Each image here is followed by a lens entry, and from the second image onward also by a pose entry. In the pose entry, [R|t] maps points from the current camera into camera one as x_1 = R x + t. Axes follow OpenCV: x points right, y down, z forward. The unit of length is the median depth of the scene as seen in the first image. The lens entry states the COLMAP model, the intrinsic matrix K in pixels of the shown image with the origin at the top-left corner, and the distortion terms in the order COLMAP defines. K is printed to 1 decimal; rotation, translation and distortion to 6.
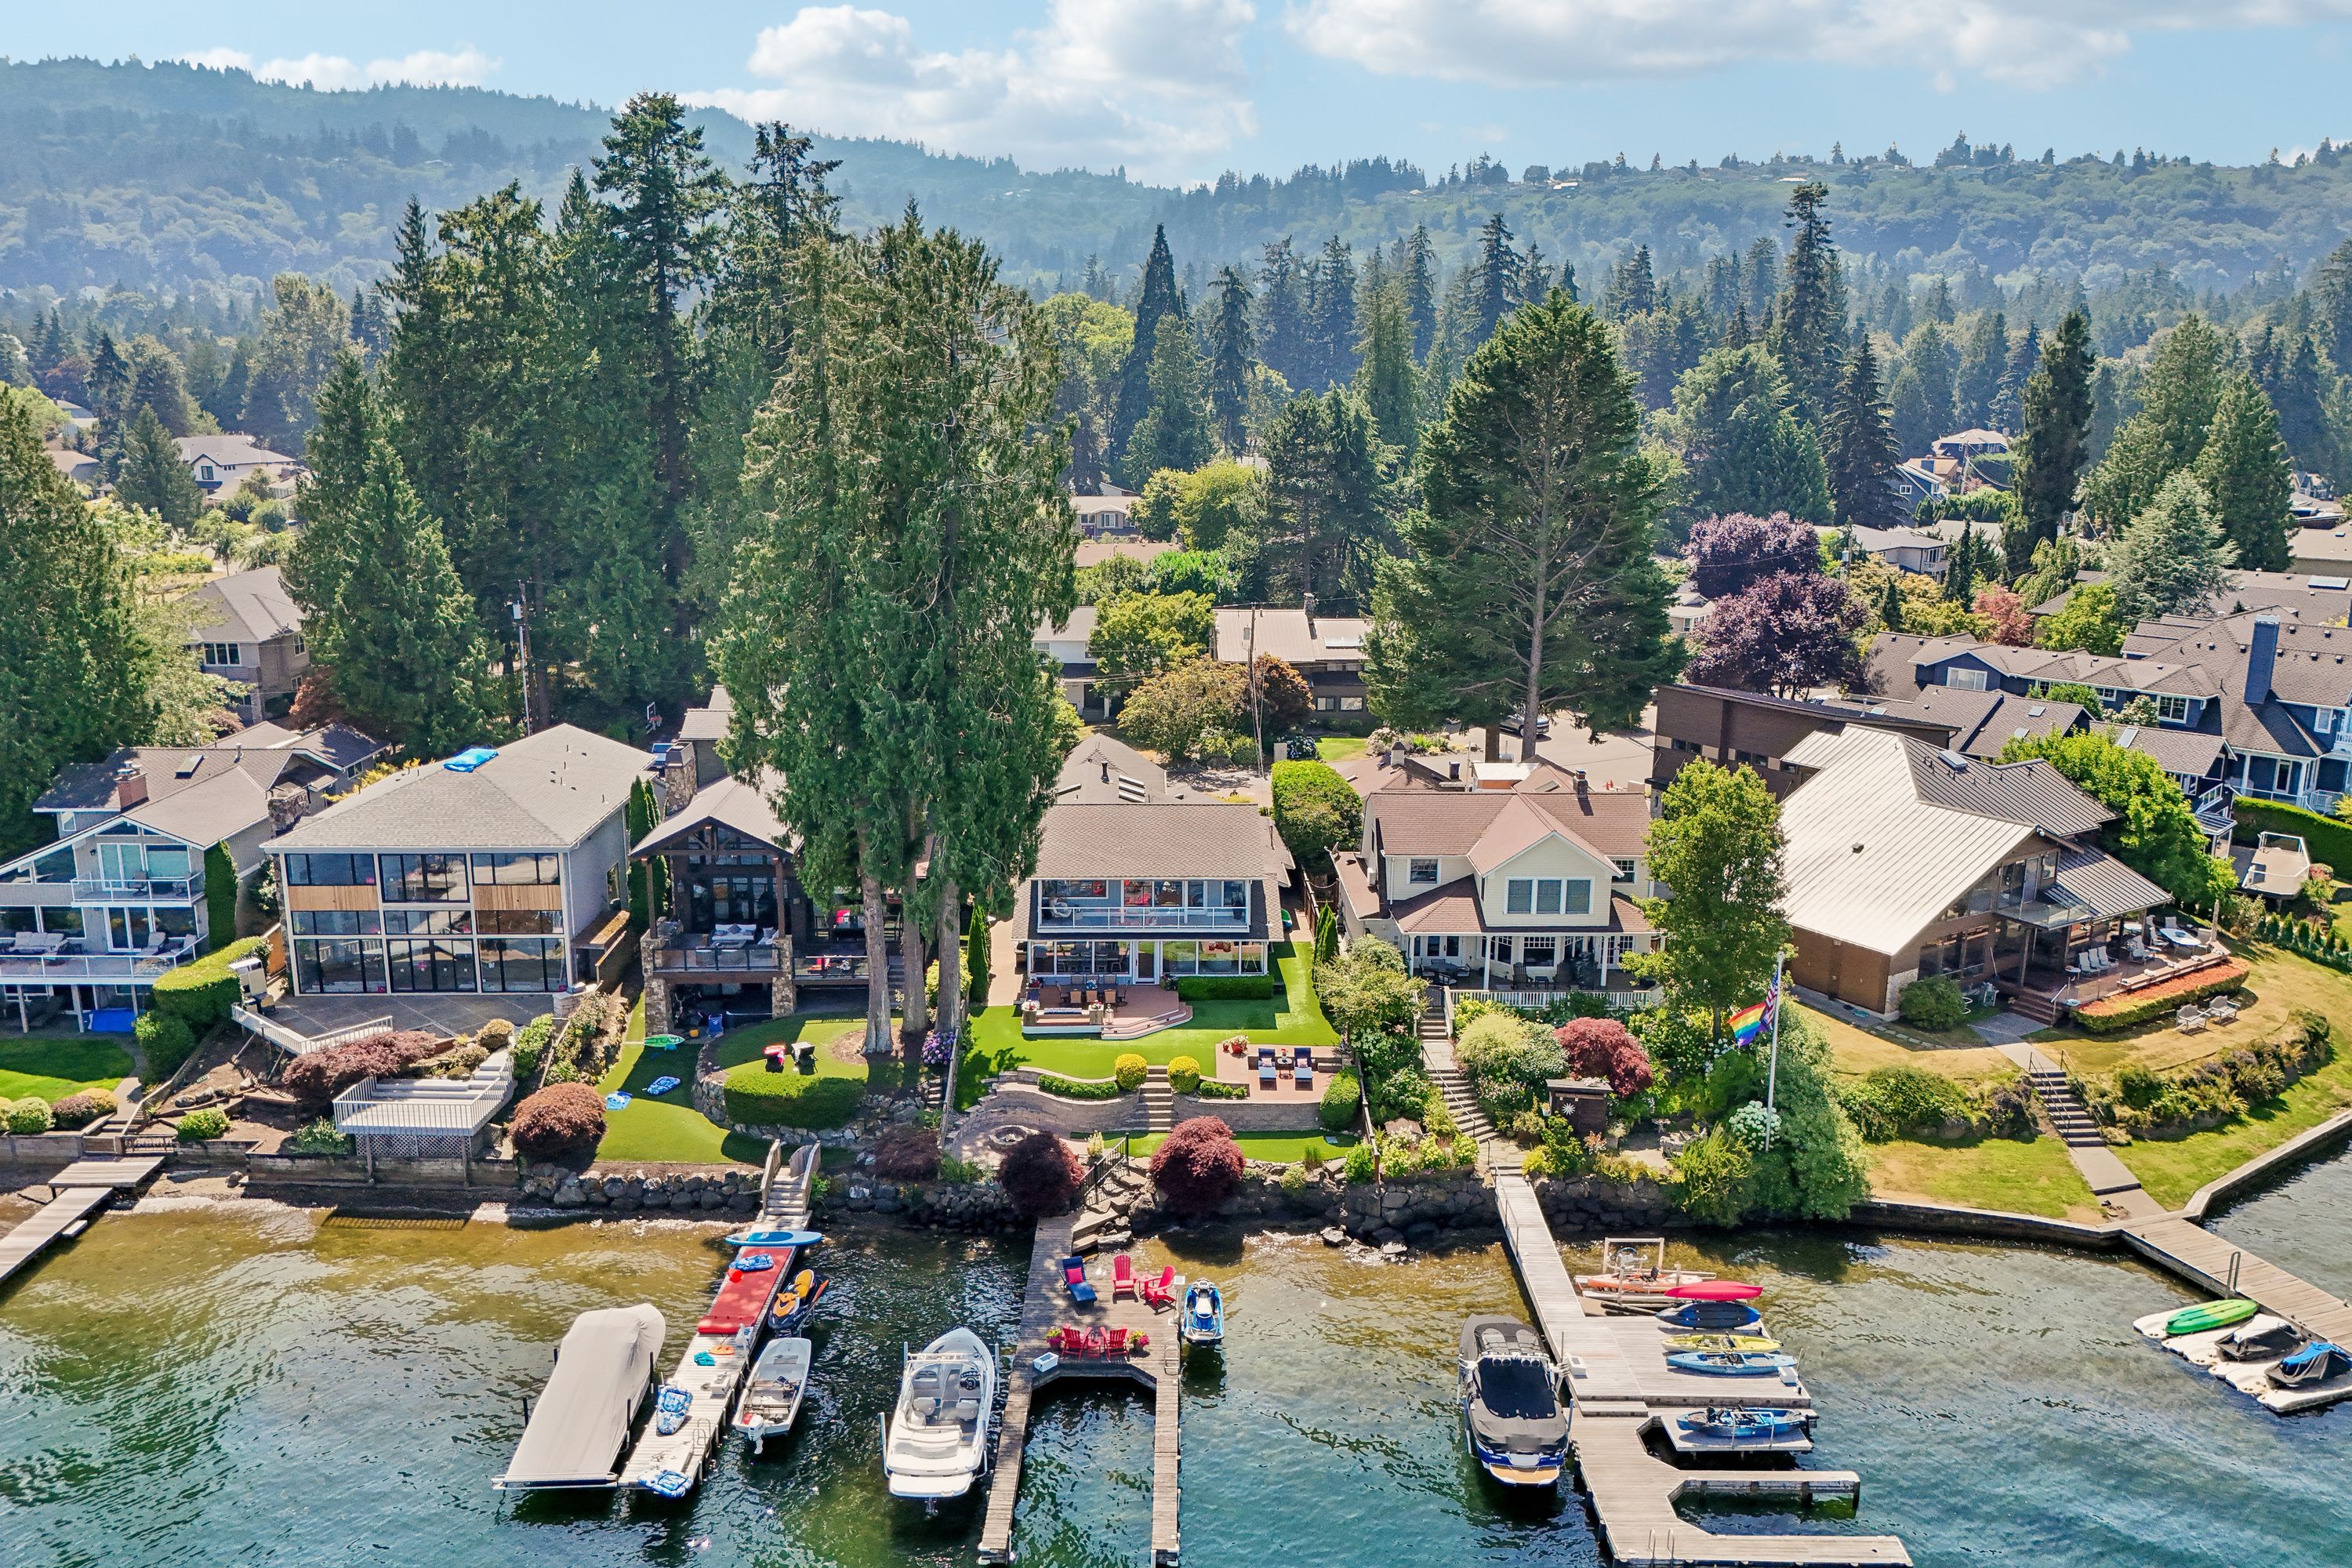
lens RADIAL K [[1787.1, 0, 1176.0], [0, 1787.1, 784.0], [0, 0, 1]] dist [0.060664, -0.069071]
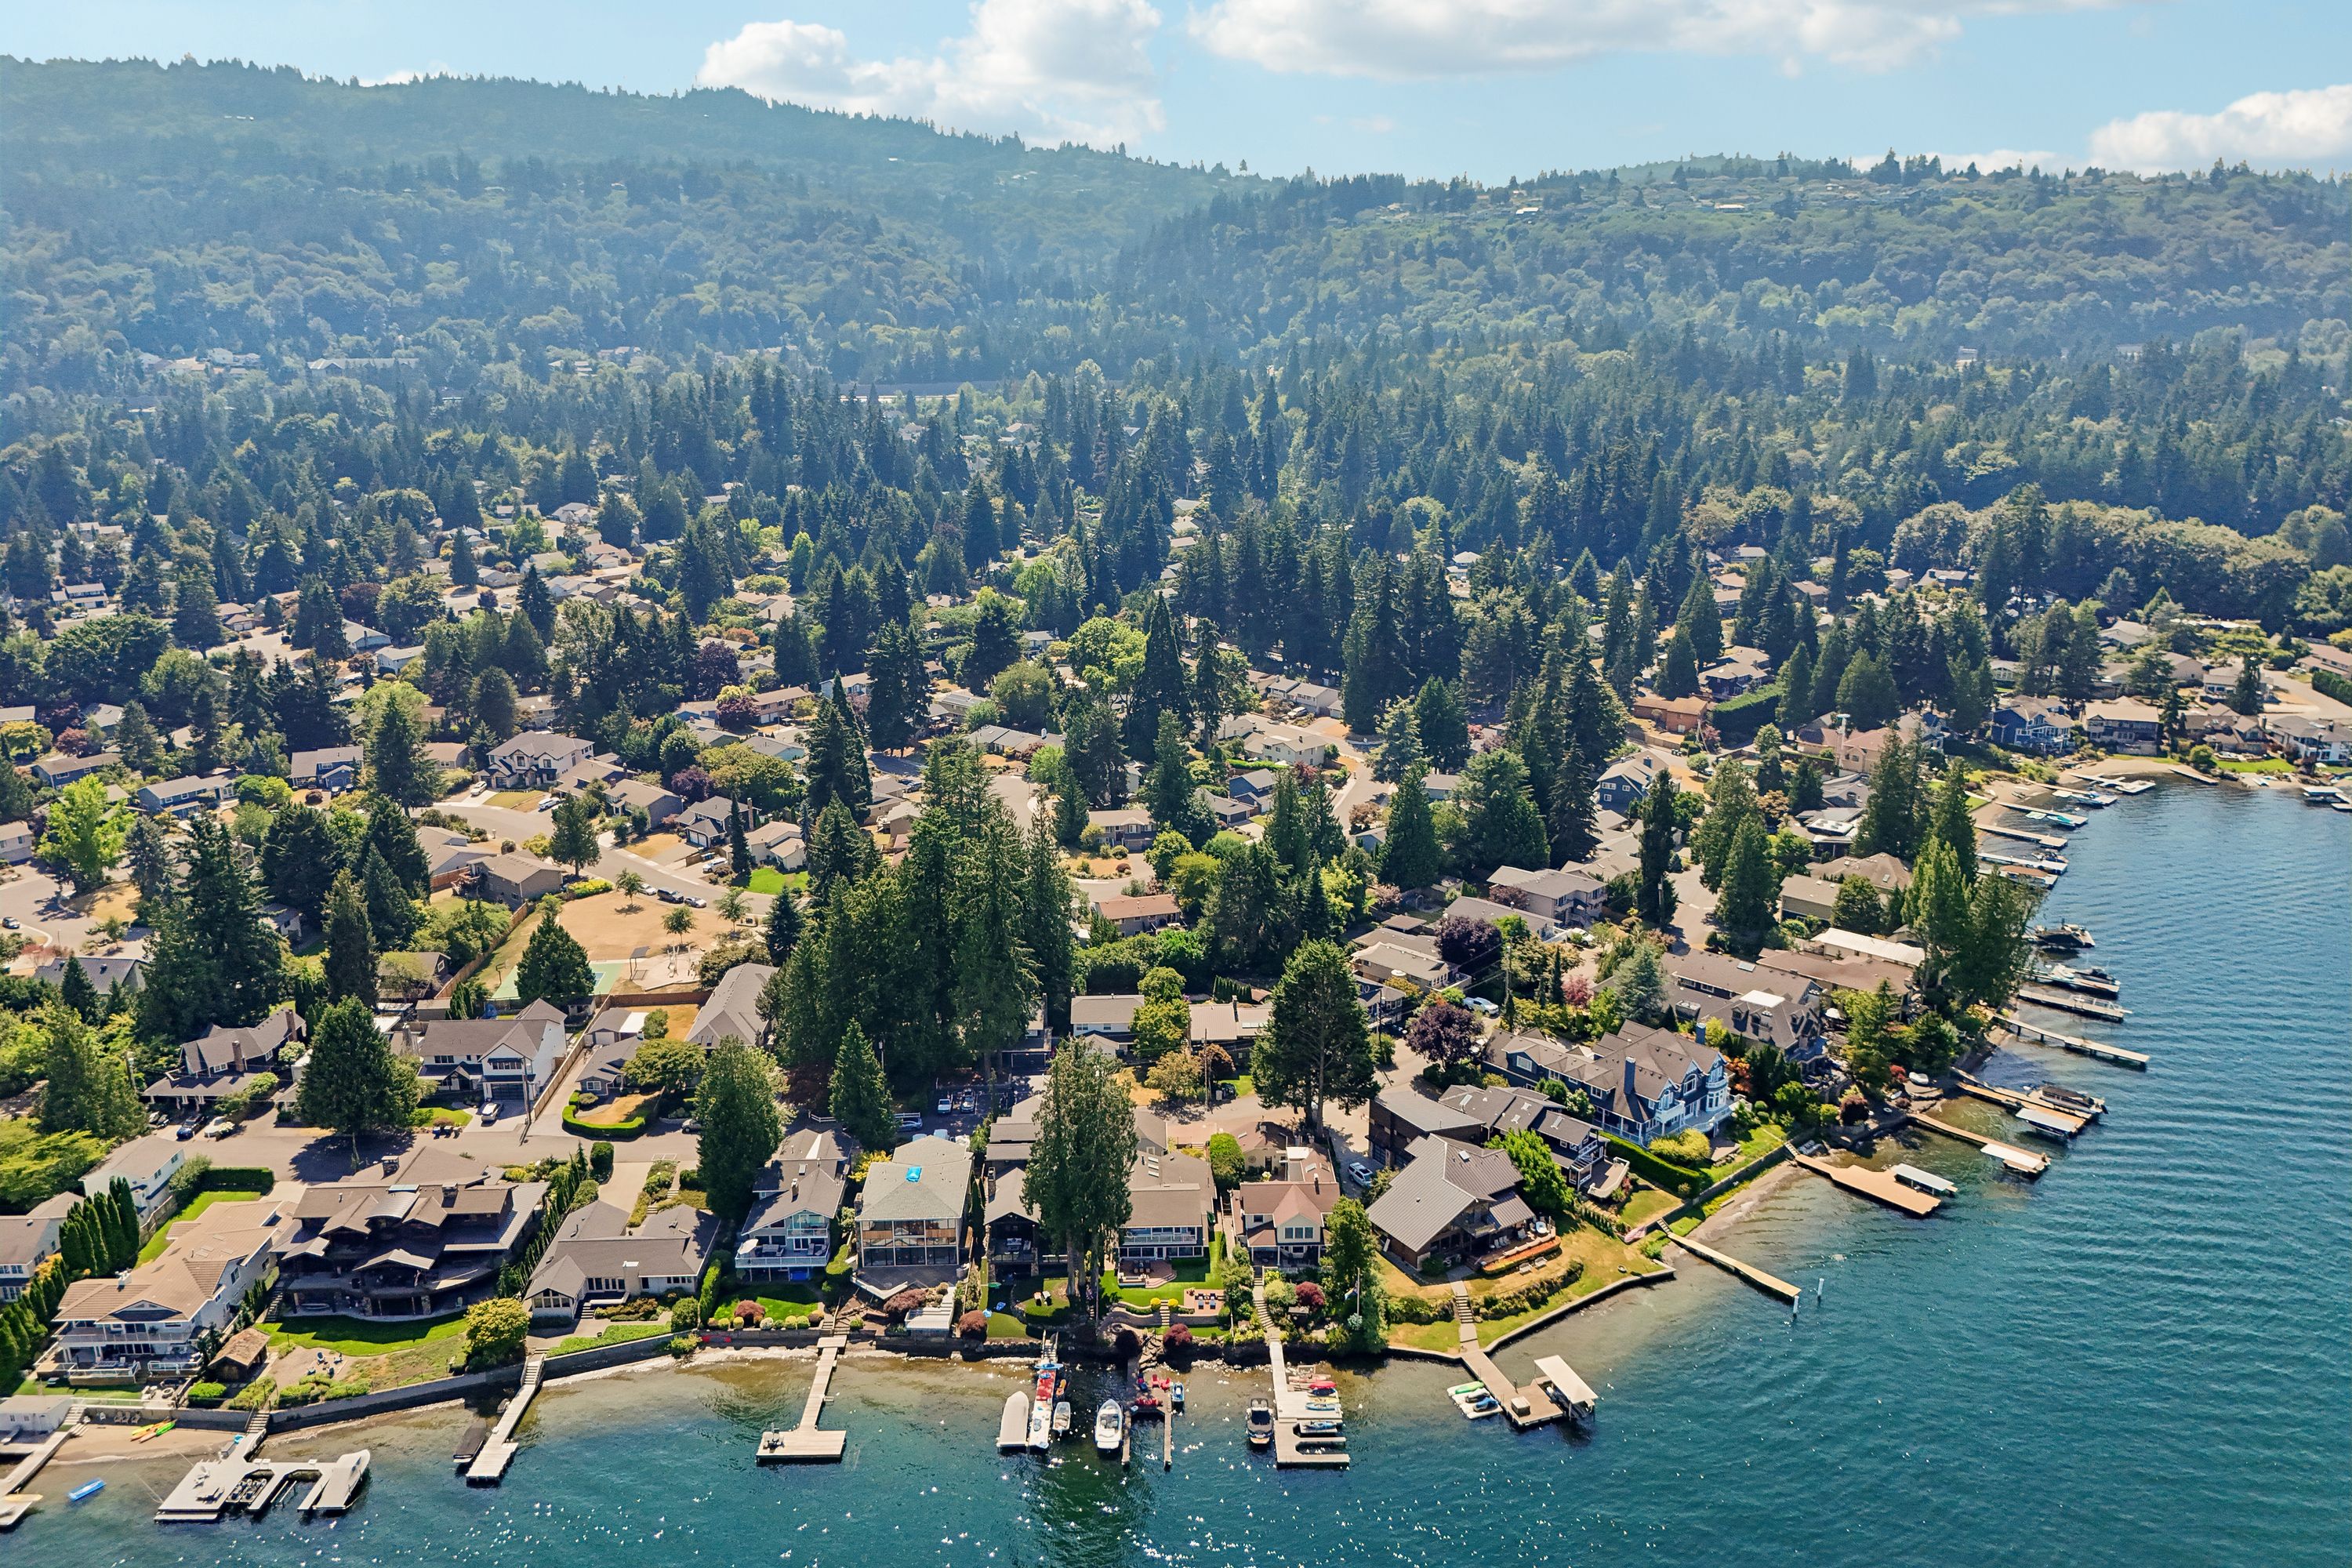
lens RADIAL K [[1731.6, 0, 1176.0], [0, 1731.6, 784.0], [0, 0, 1]] dist [0.060209, -0.064350]
pose [[0.999927, -0.011577, -0.003398, 0.029019], [0.011732, 0.998684, 0.049924, -0.868631], [0.002816, -0.049961, 0.998747, -1.913290]]
